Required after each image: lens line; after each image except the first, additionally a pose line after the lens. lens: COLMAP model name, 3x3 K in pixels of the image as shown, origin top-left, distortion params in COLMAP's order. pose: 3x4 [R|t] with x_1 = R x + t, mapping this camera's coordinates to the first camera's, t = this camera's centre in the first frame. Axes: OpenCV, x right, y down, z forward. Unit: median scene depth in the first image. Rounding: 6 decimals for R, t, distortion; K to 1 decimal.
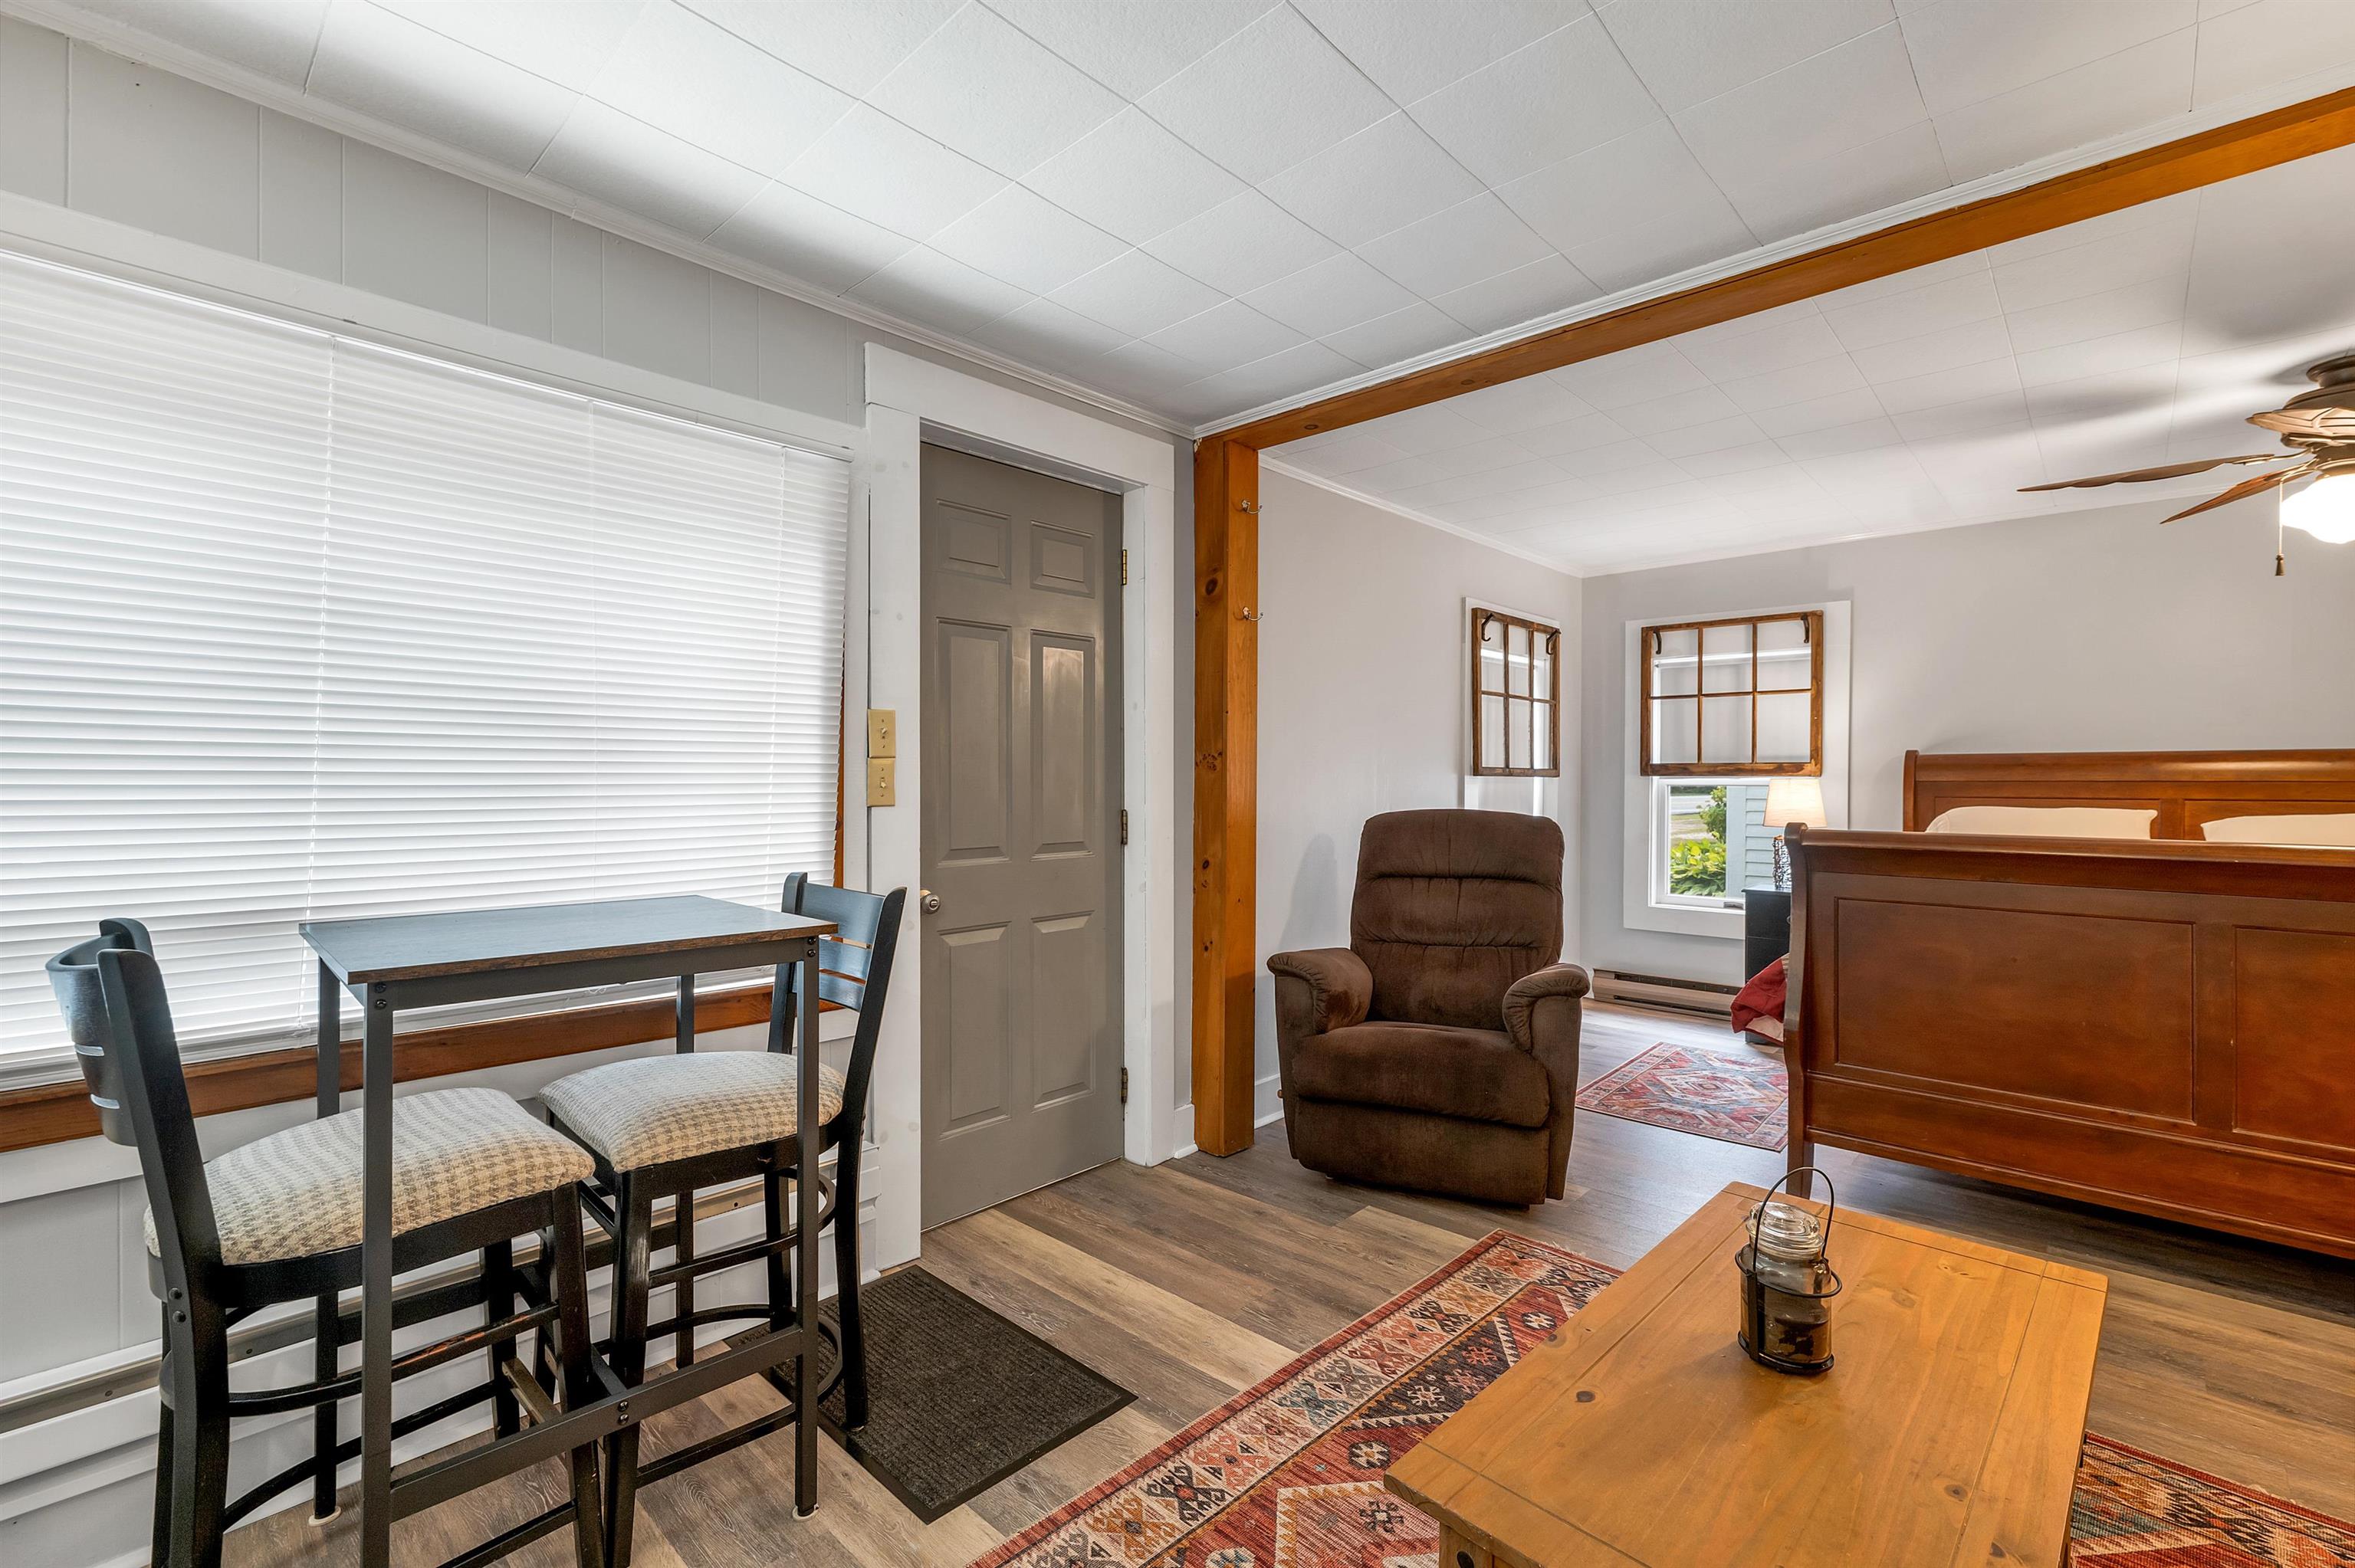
lens RADIAL K [[1026.9, 0, 1177.4], [0, 1026.9, 796.4], [0, 0, 1]] dist [-0.015556, -0.000602]
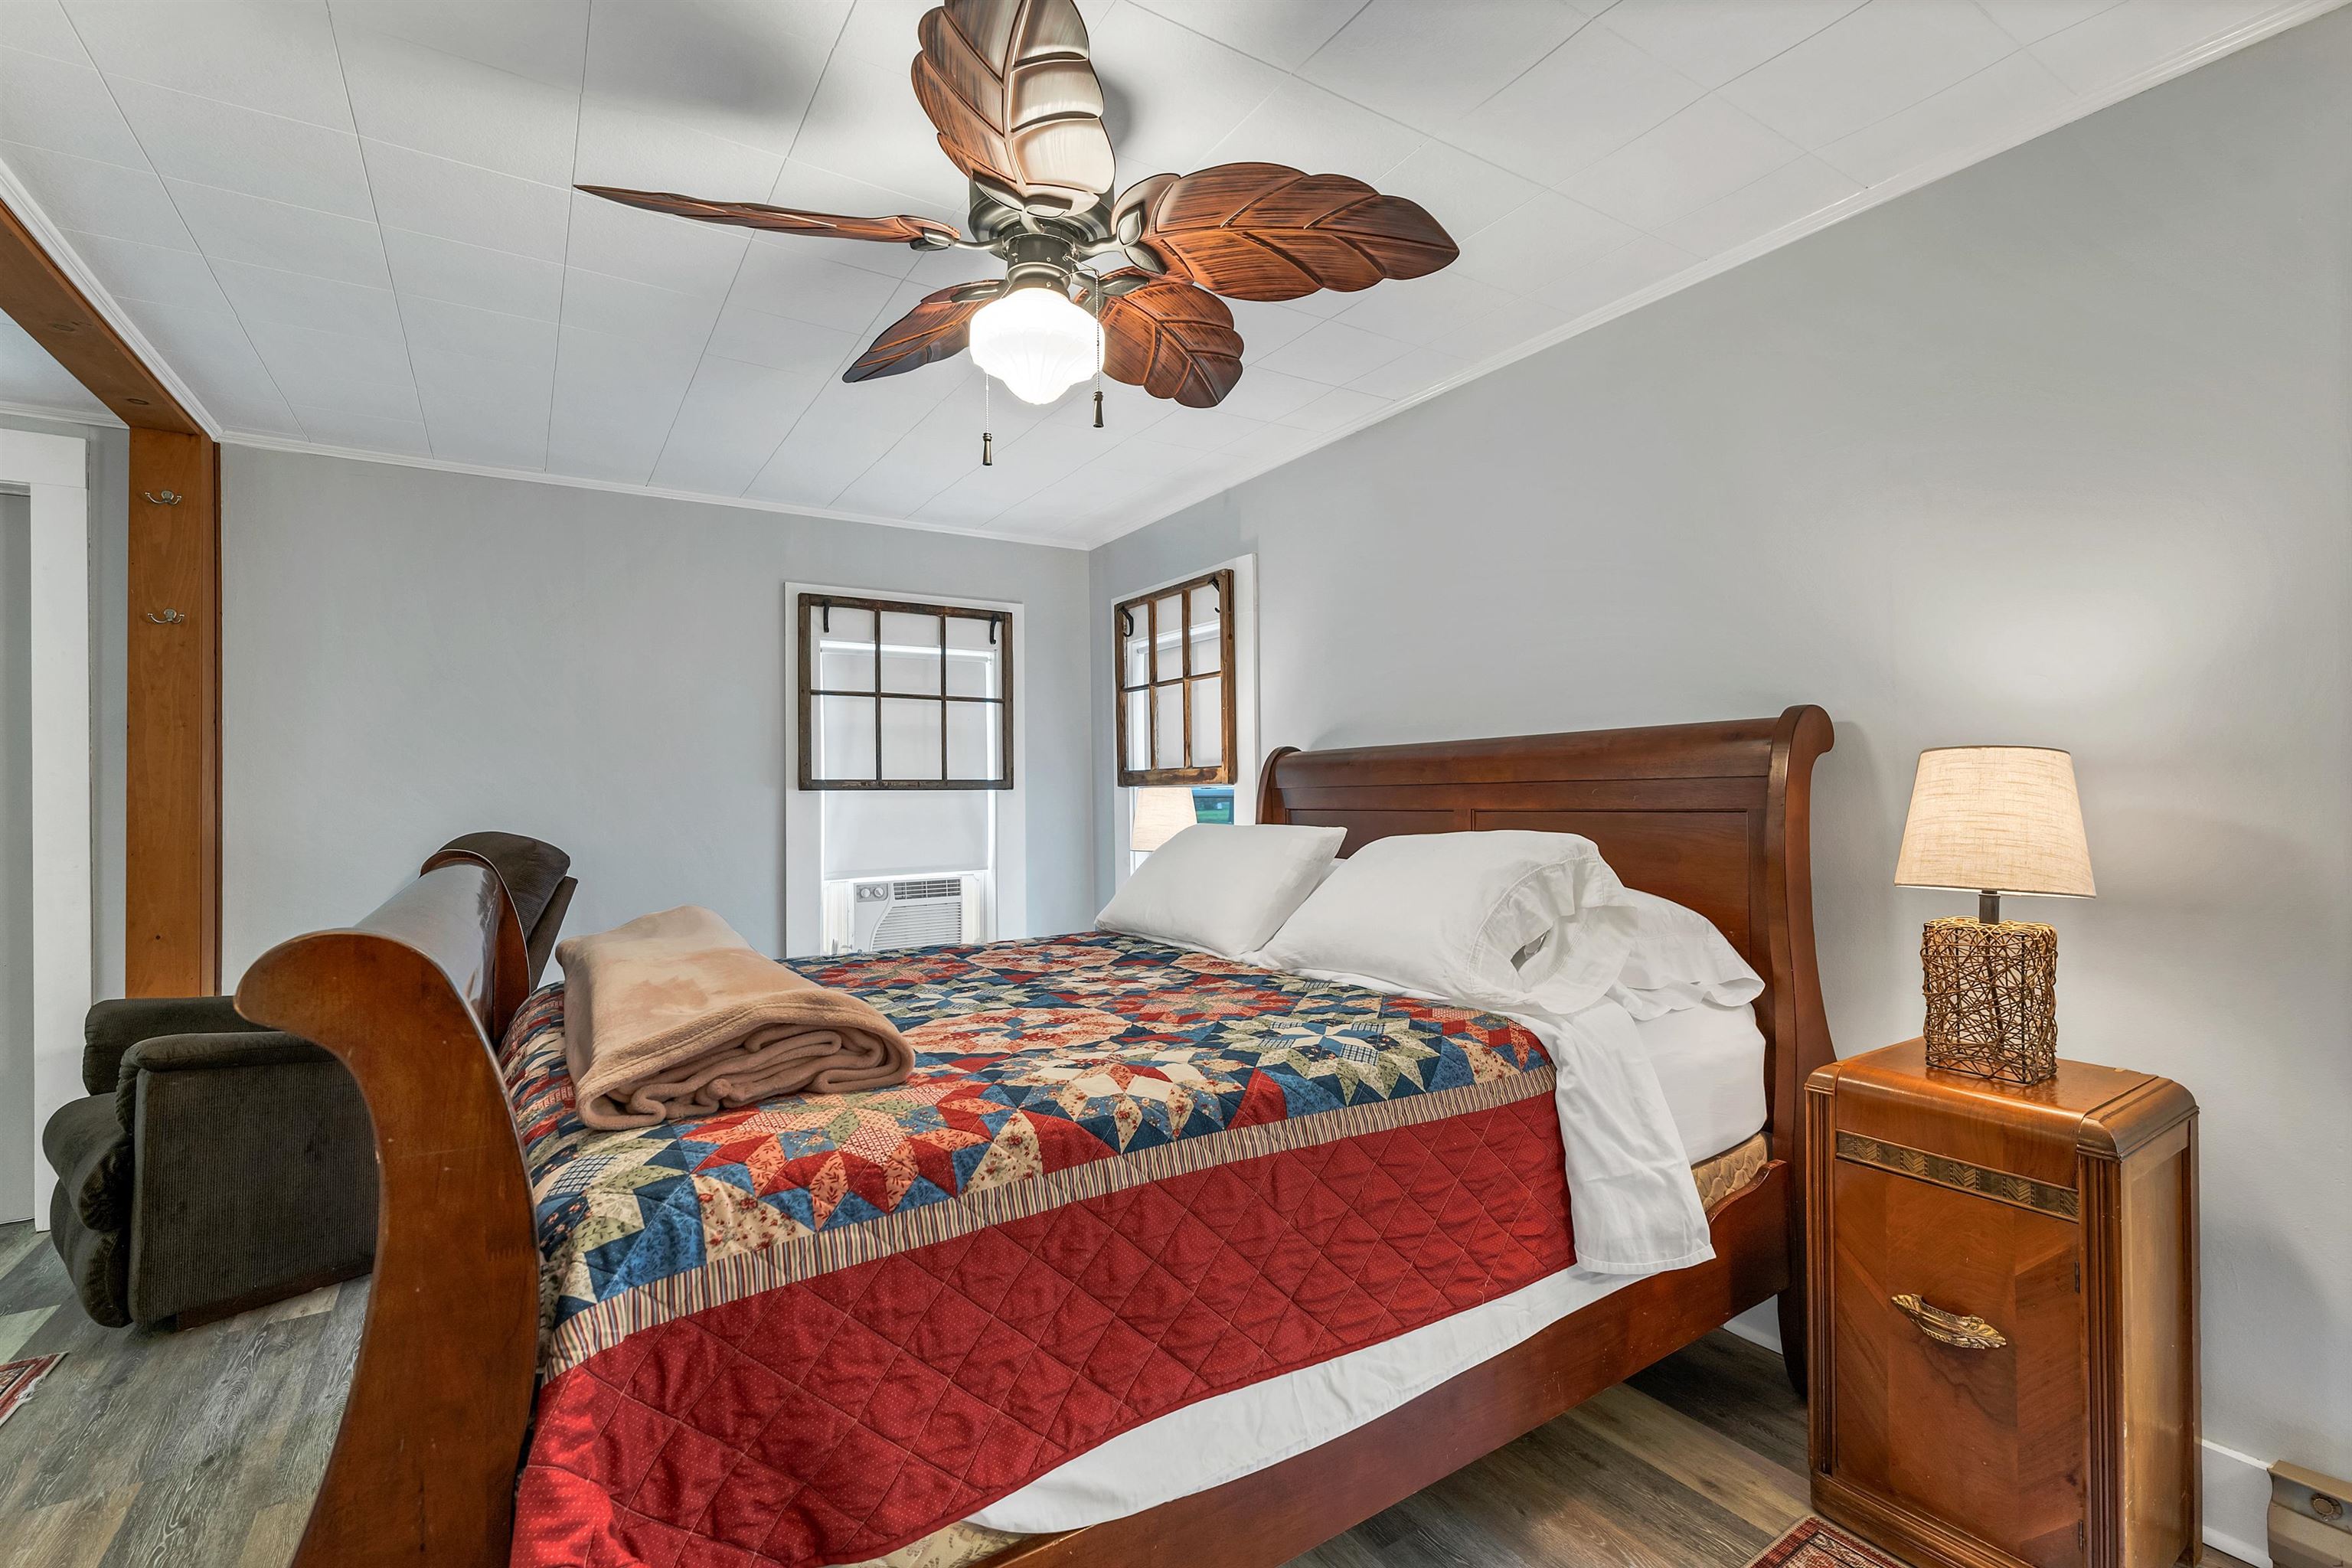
lens RADIAL K [[1025.8, 0, 1177.2], [0, 1025.8, 792.6], [0, 0, 1]] dist [-0.015556, -0.000602]
pose [[0.974439, -0.014495, -0.224184, 0.733271], [0.011387, 0.999820, -0.015147, -0.002378], [0.224363, 0.012207, 0.974429, 0.231091]]
